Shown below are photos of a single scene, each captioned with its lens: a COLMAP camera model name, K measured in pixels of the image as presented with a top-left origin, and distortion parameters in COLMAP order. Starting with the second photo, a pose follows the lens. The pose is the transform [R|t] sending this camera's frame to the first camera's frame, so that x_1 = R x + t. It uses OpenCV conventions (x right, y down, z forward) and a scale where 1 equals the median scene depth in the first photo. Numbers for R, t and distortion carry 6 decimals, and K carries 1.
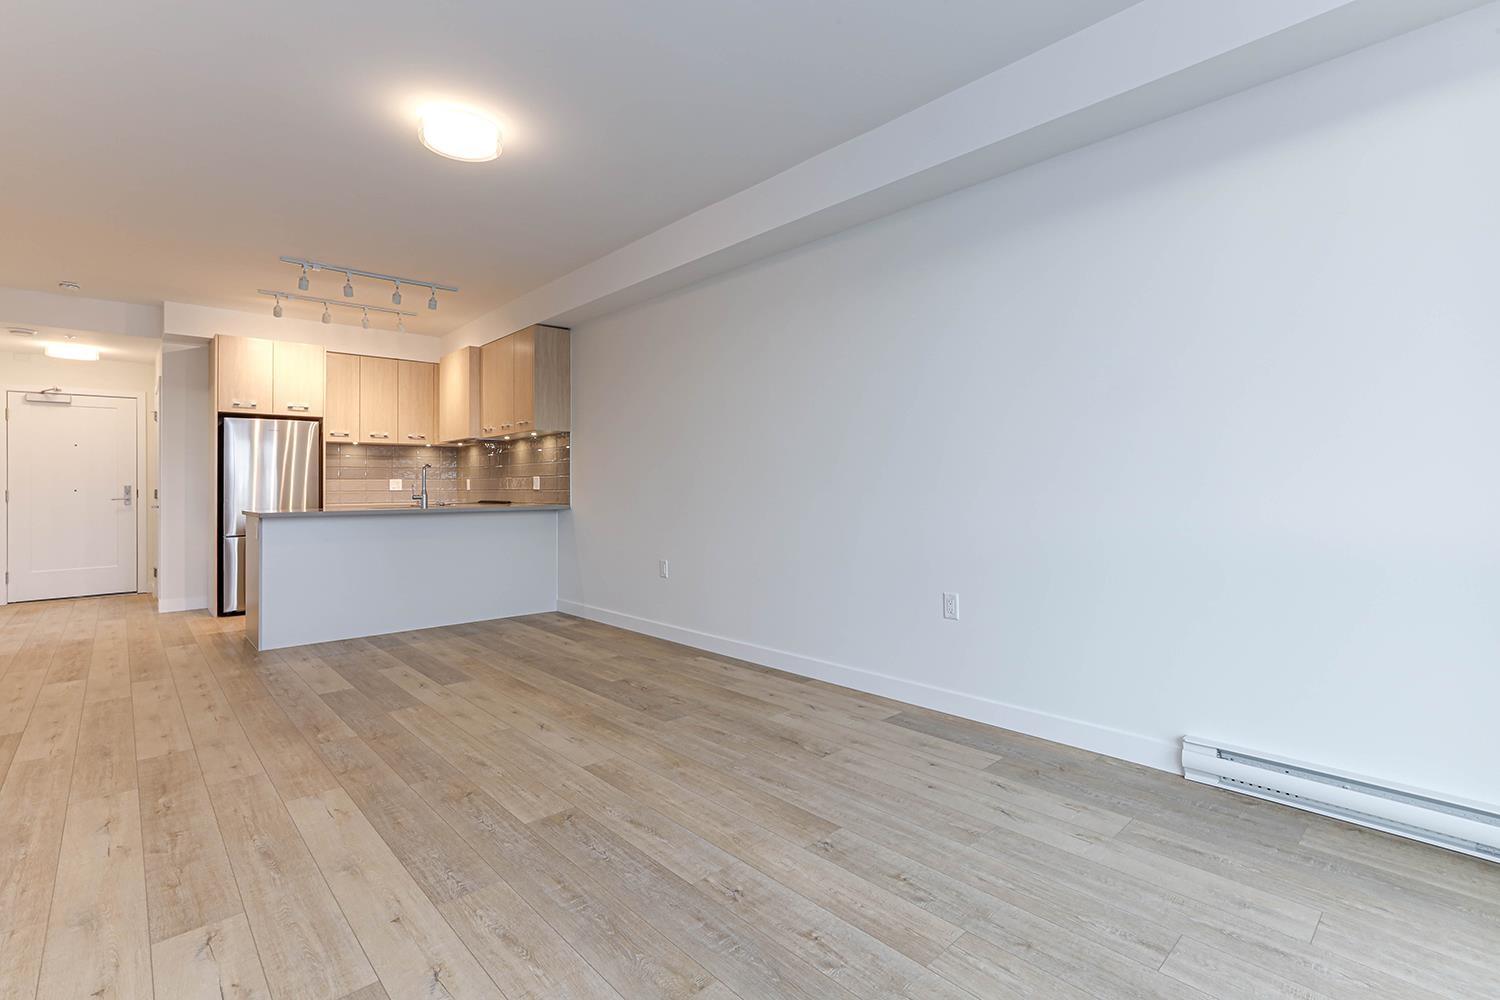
lens RADIAL K [[697.5, 0, 748.9], [0, 697.5, 472.2], [0, 0, 1]] dist [-0.028711, 0.019179]
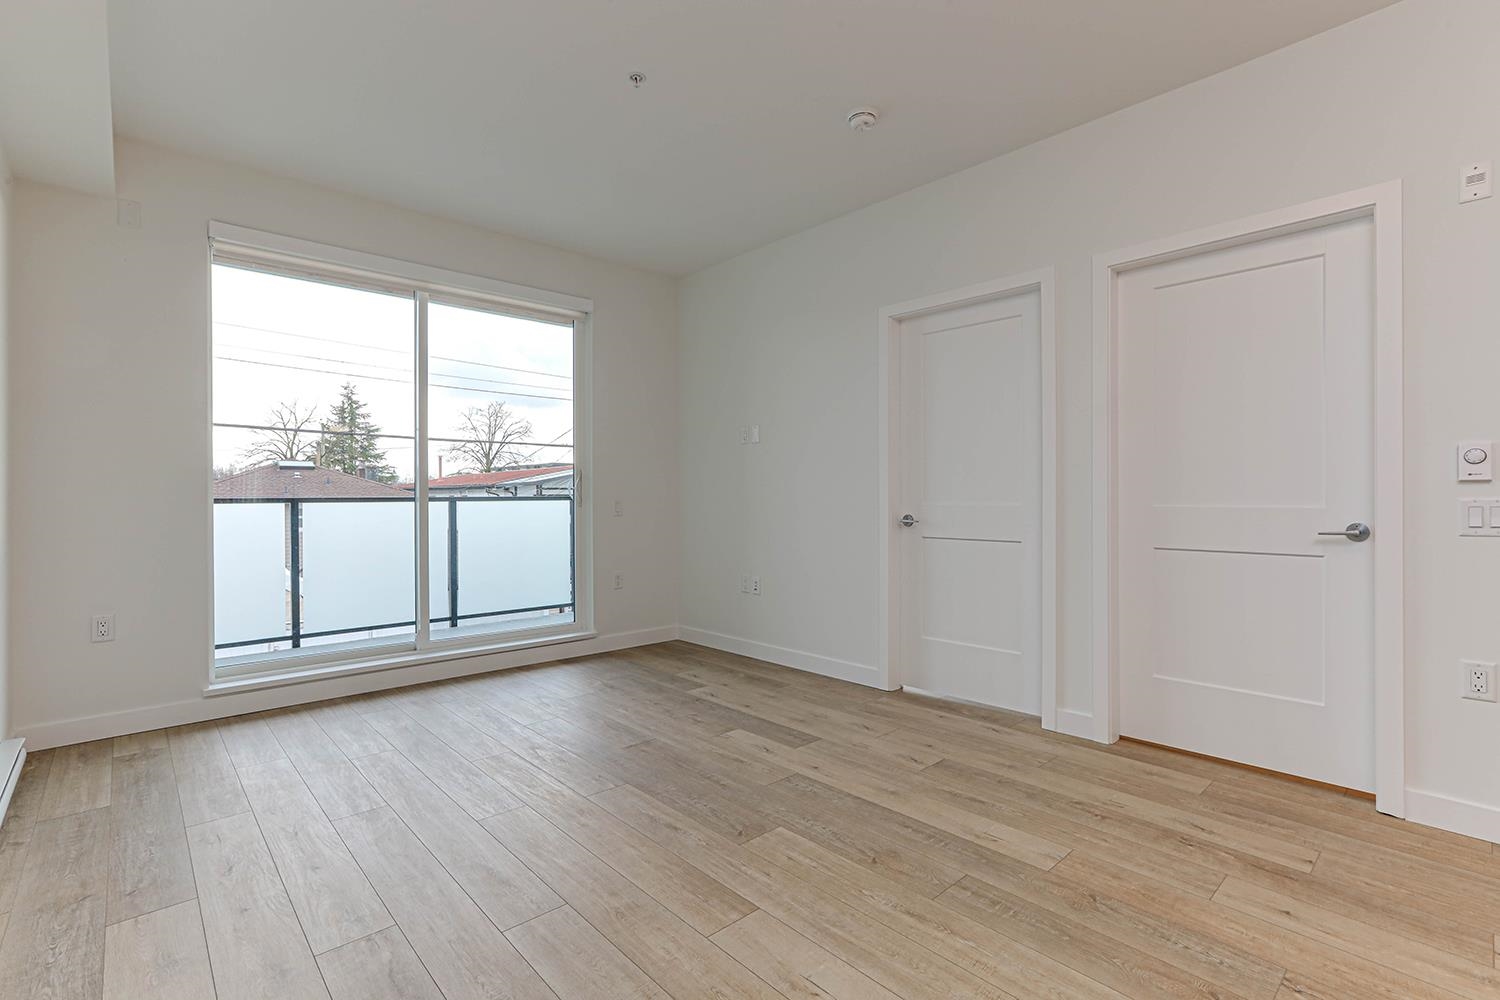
lens RADIAL K [[697.5, 0, 752.9], [0, 697.5, 495.3], [0, 0, 1]] dist [-0.028711, 0.019179]
pose [[-0.999915, 0.011704, -0.005794, -0.160593], [0.011826, 0.999699, -0.021505, 0.023017], [0.005540, -0.021572, -0.999752, 1.153989]]
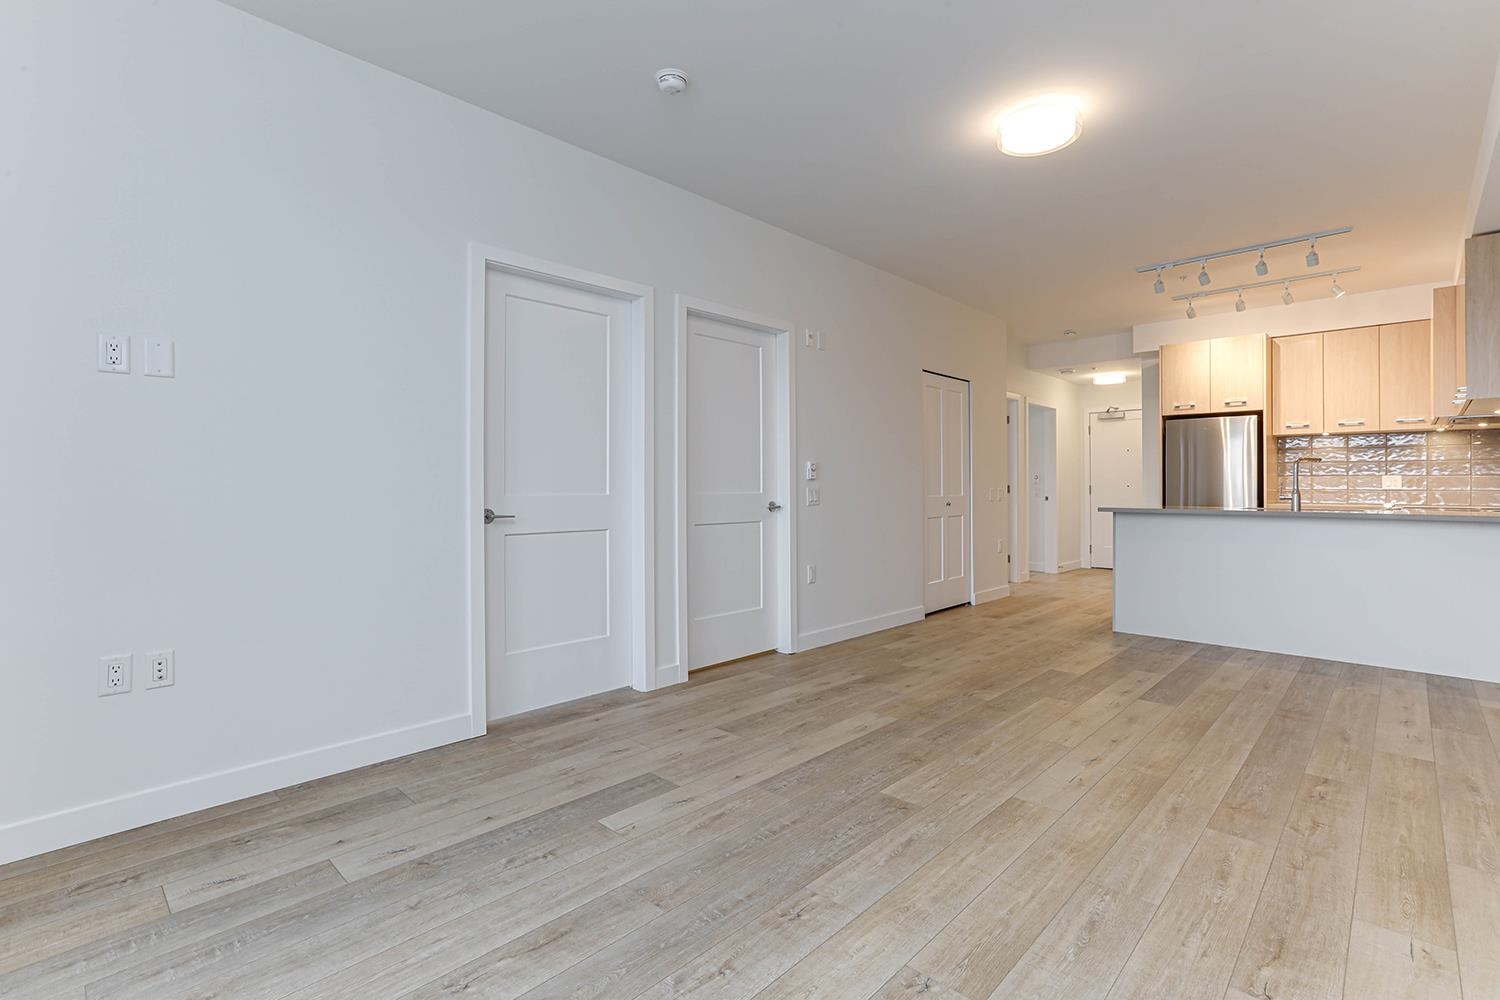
lens RADIAL K [[697.5, 0, 761.3], [0, 697.5, 483.3], [0, 0, 1]] dist [-0.028711, 0.019179]
pose [[0.078307, 0.004991, -0.996917, 0.432357], [0.017767, 0.999822, 0.006401, 0.003150], [0.996771, -0.018213, 0.078205, 0.416501]]
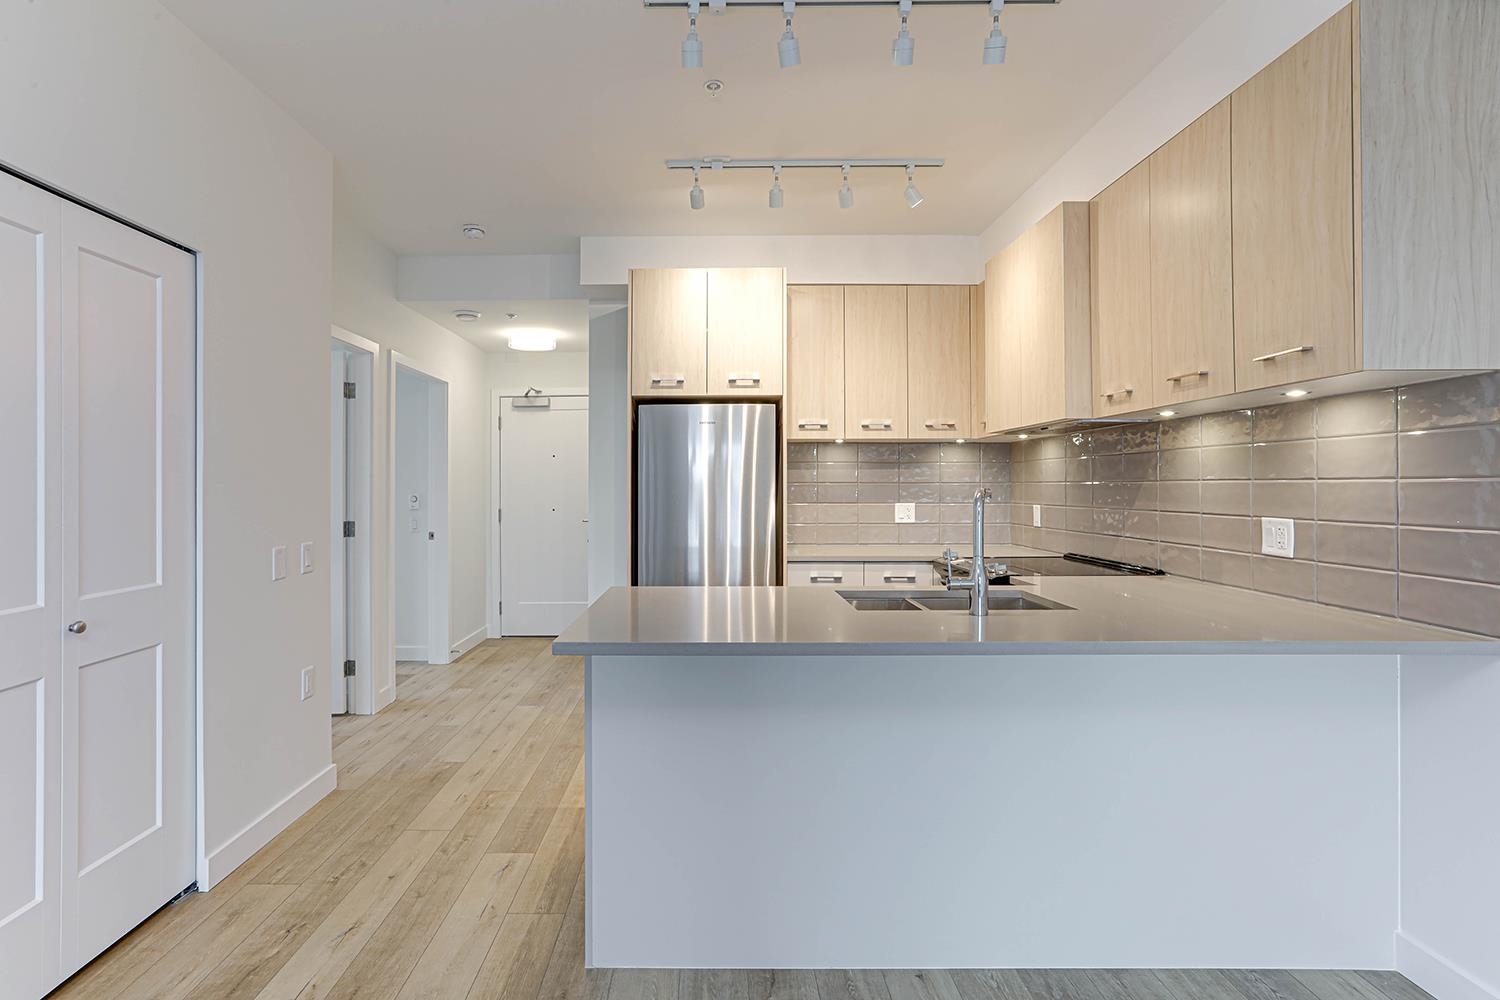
lens RADIAL K [[697.5, 0, 708.5], [0, 697.5, 480.6], [0, 0, 1]] dist [-0.028711, 0.019179]
pose [[0.734397, 0.001940, -0.678717, -0.461782], [0.009737, 0.999863, 0.013394, -0.032470], [0.678650, -0.016445, 0.734278, 0.906356]]
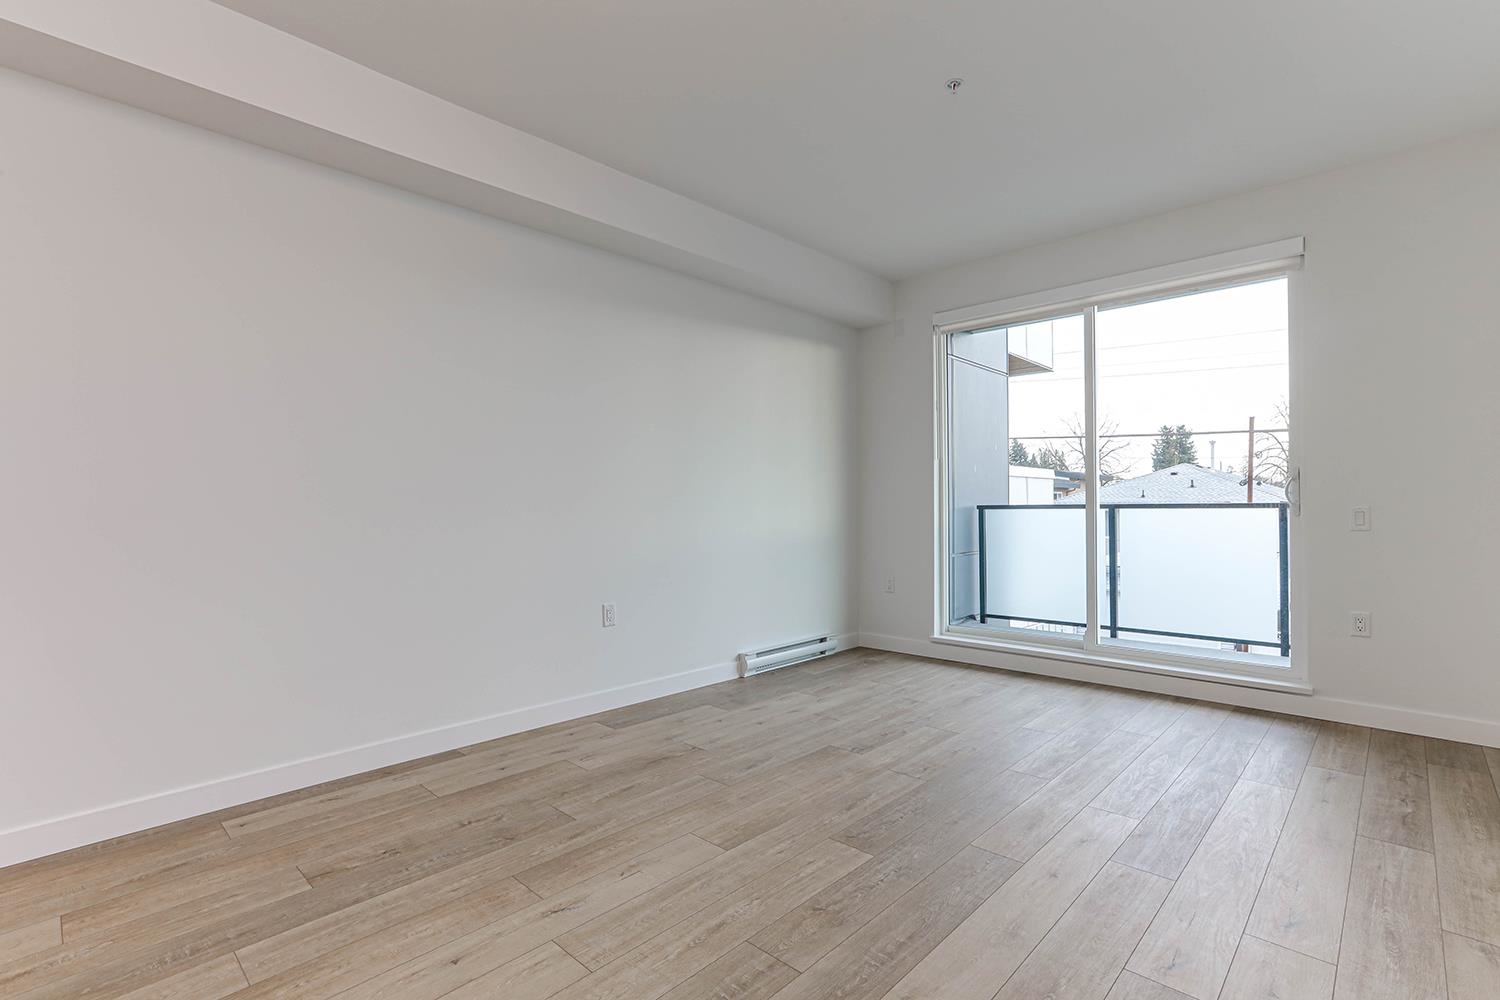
lens RADIAL K [[697.5, 0, 756.6], [0, 697.5, 526.7], [0, 0, 1]] dist [-0.028711, 0.019179]
pose [[-0.072002, -0.019910, 0.997206, -0.719945], [-0.013978, 0.999723, 0.018951, 0.017995], [-0.997307, -0.012575, -0.072261, 0.703363]]
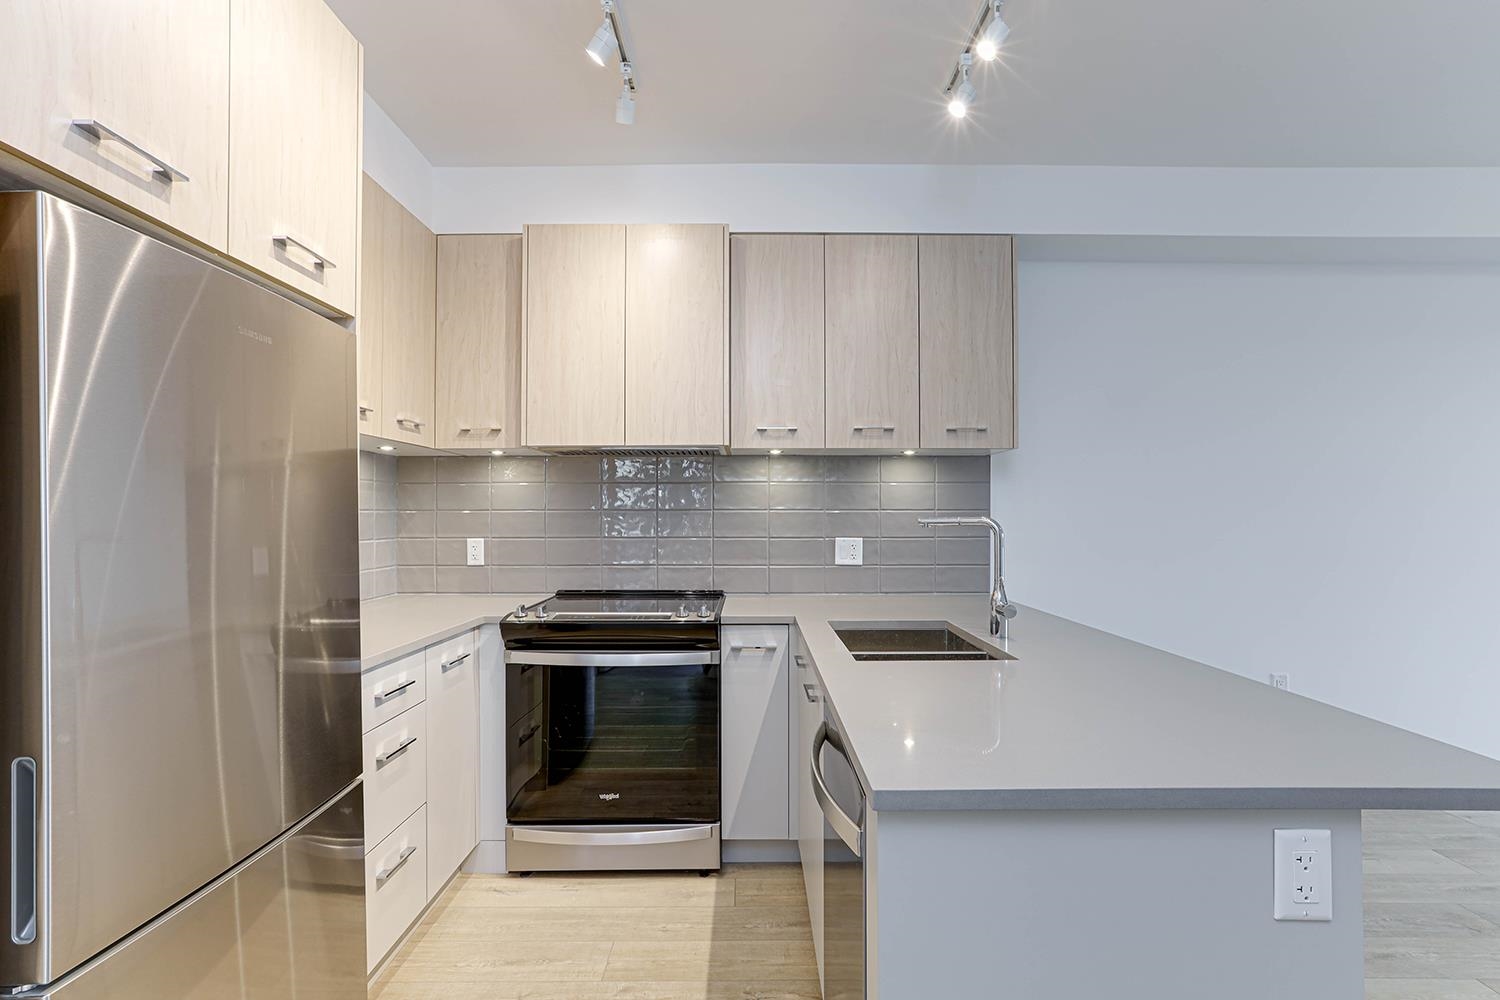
lens RADIAL K [[697.5, 0, 748.9], [0, 697.5, 506.1], [0, 0, 1]] dist [-0.028711, 0.019179]
pose [[0.664894, 0.016959, 0.746745, -1.176692], [-0.021494, 0.999763, -0.003567, -0.020281], [-0.746628, -0.013679, 0.665101, 1.197941]]
